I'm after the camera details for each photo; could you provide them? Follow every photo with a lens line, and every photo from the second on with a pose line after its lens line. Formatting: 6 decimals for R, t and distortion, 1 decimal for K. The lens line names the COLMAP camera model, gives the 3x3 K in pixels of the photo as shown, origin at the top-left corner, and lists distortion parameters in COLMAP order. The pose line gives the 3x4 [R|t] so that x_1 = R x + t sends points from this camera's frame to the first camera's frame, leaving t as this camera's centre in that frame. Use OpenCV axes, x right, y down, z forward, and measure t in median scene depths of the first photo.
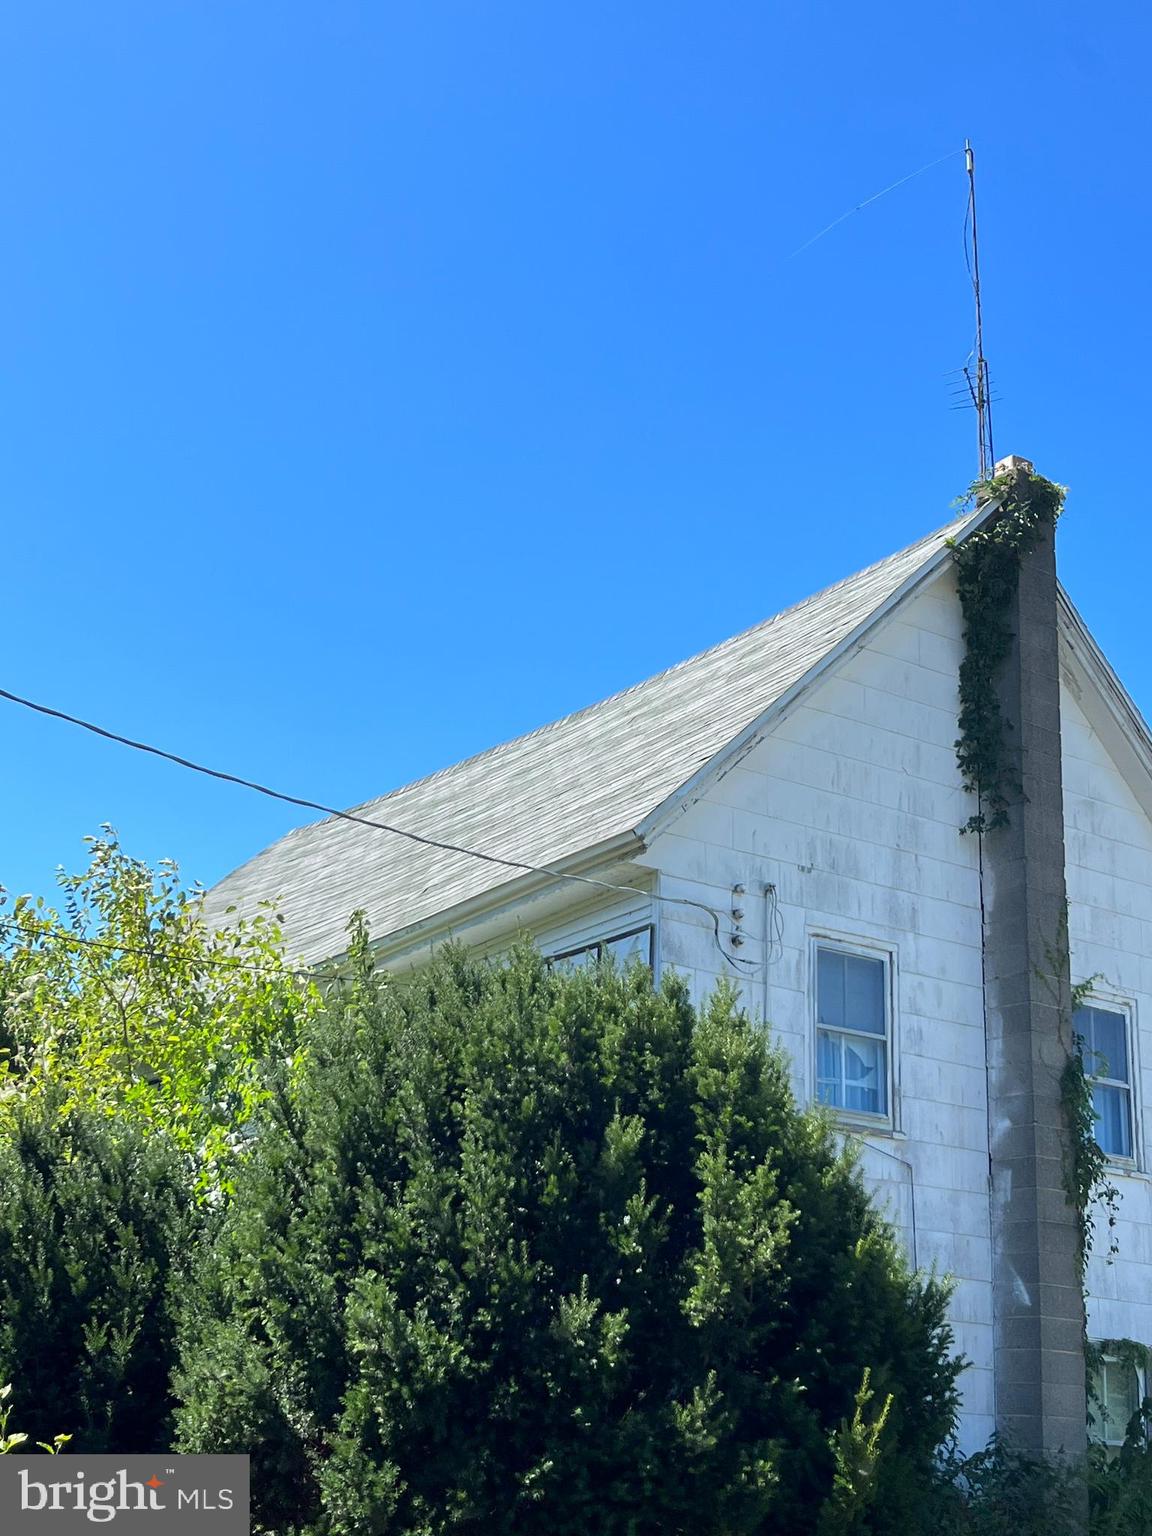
lens RADIAL K [[1966.6, 0, 571.0], [0, 1966.6, 775.2], [0, 0, 1]] dist [0.061362, 0.000000]
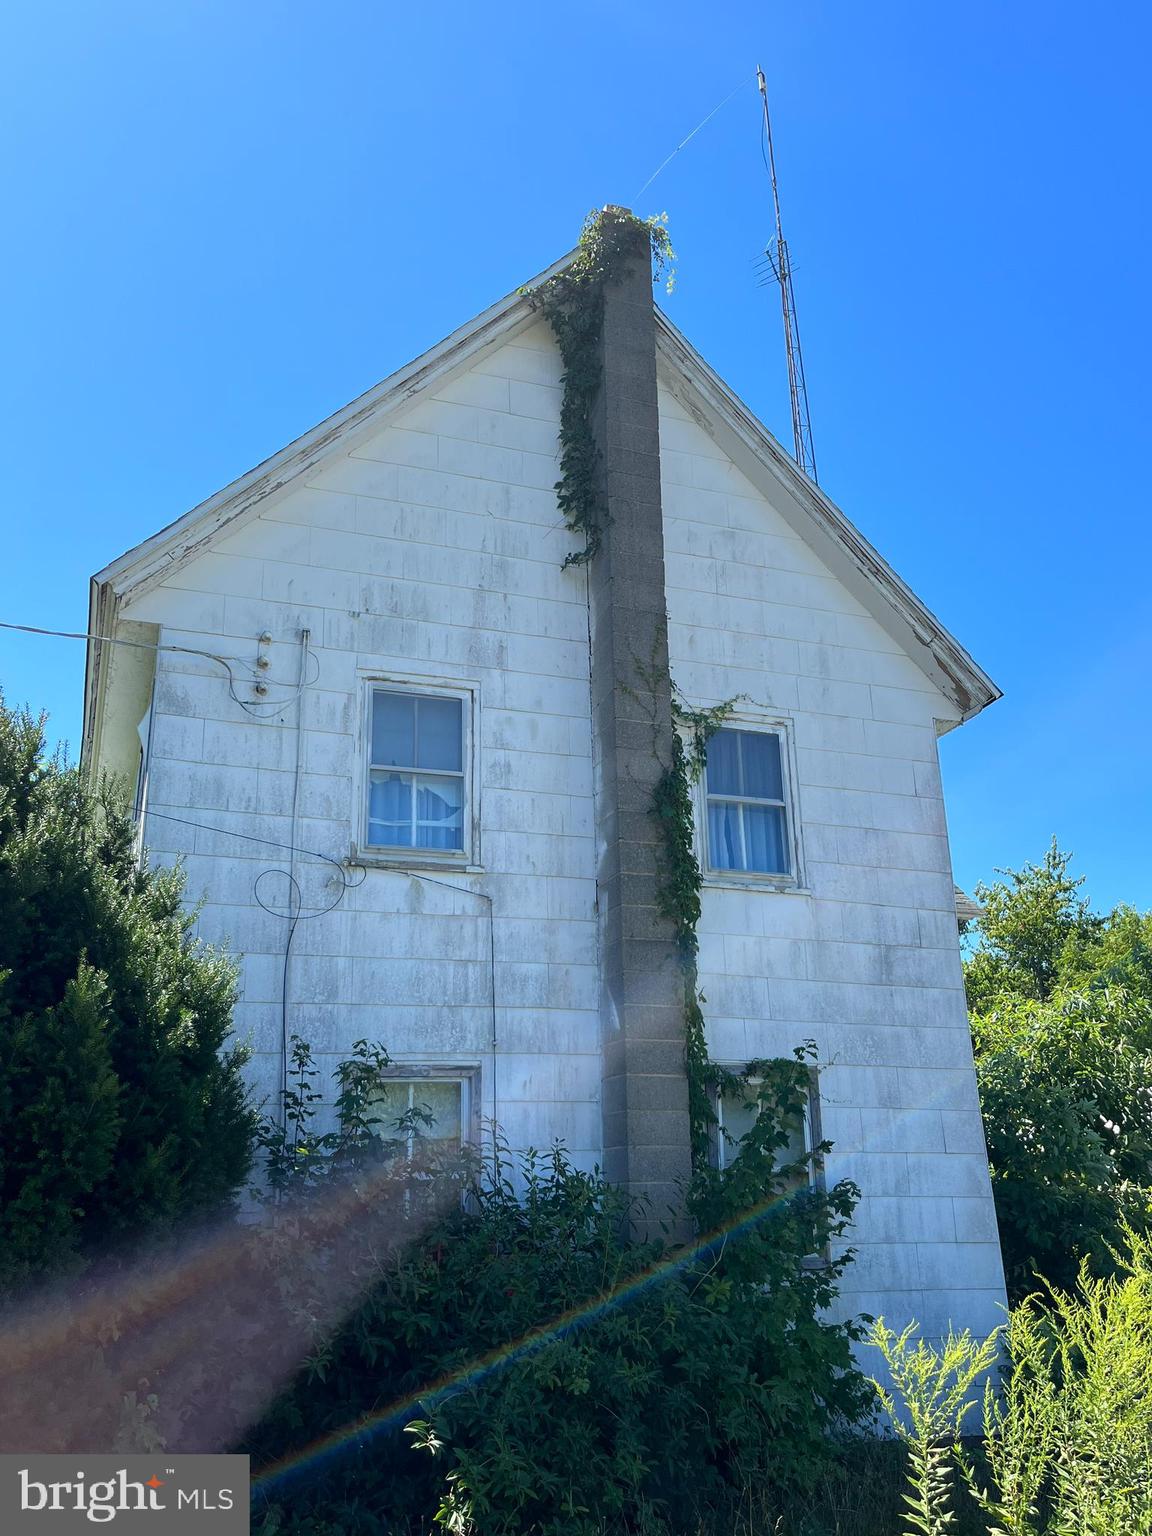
lens RADIAL K [[1300.8, 0, 578.0], [0, 1300.8, 776.5], [0, 0, 1]] dist [0.056490, -0.034156]
pose [[0.969187, -0.139375, -0.203104, 0.339531], [0.139725, 0.990109, -0.012691, 0.148232], [0.202863, -0.016079, 0.979075, 0.378478]]
